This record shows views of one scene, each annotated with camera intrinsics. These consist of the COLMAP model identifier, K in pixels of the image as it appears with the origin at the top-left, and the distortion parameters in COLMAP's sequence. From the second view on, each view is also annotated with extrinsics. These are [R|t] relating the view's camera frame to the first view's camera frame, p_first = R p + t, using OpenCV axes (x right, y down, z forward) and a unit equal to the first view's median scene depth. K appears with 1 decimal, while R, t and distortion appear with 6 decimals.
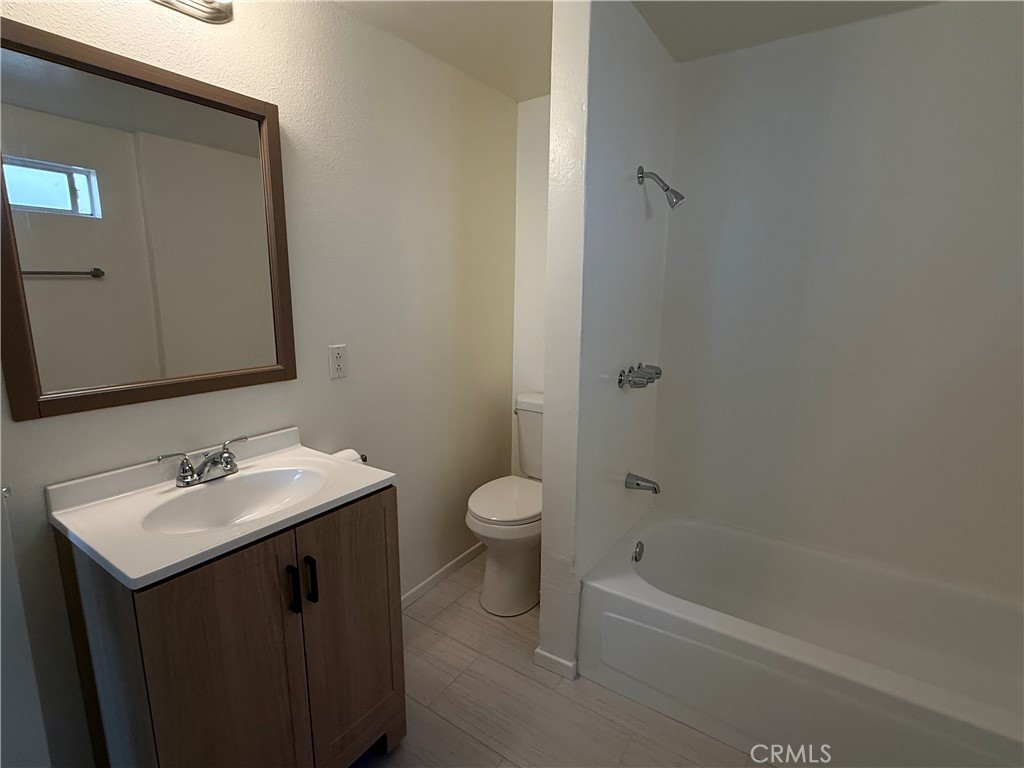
lens RADIAL K [[505.3, 0, 509.9], [0, 505.3, 381.6], [0, 0, 1]] dist [-0.003193, -0.000577]
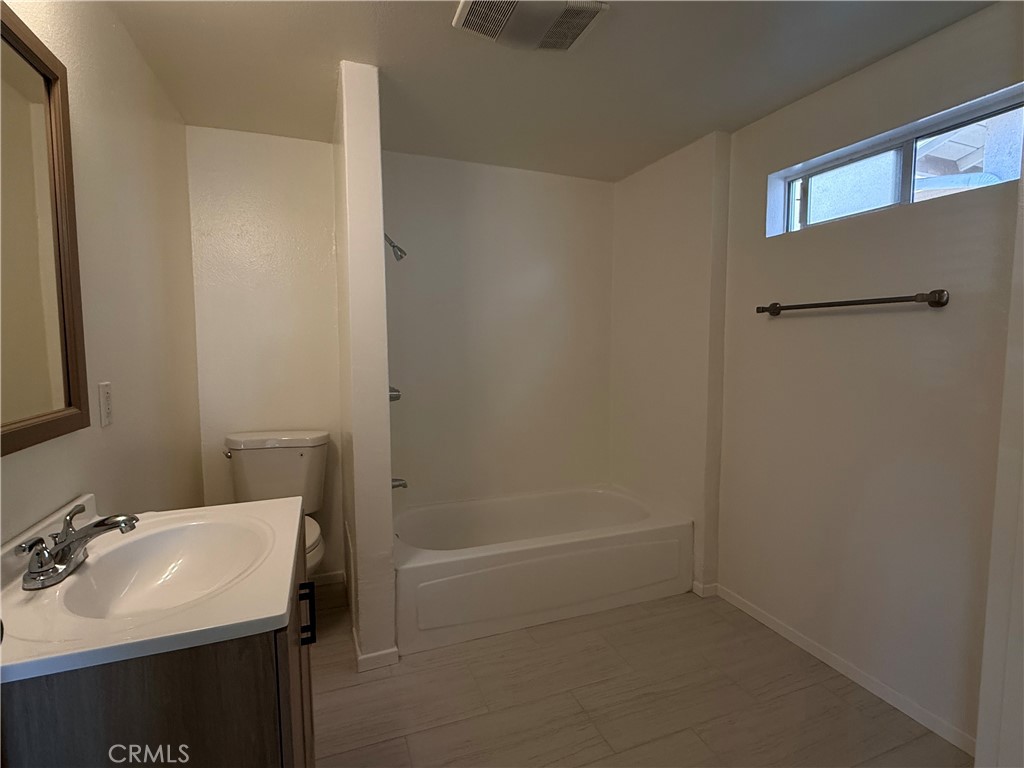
lens RADIAL K [[505.3, 0, 510.3], [0, 505.3, 381.0], [0, 0, 1]] dist [-0.003193, -0.000577]
pose [[0.575215, -0.068890, 0.815096, -0.655430], [0.149622, 0.988497, -0.022044, 0.037380], [-0.804202, 0.134636, 0.578906, 0.070290]]
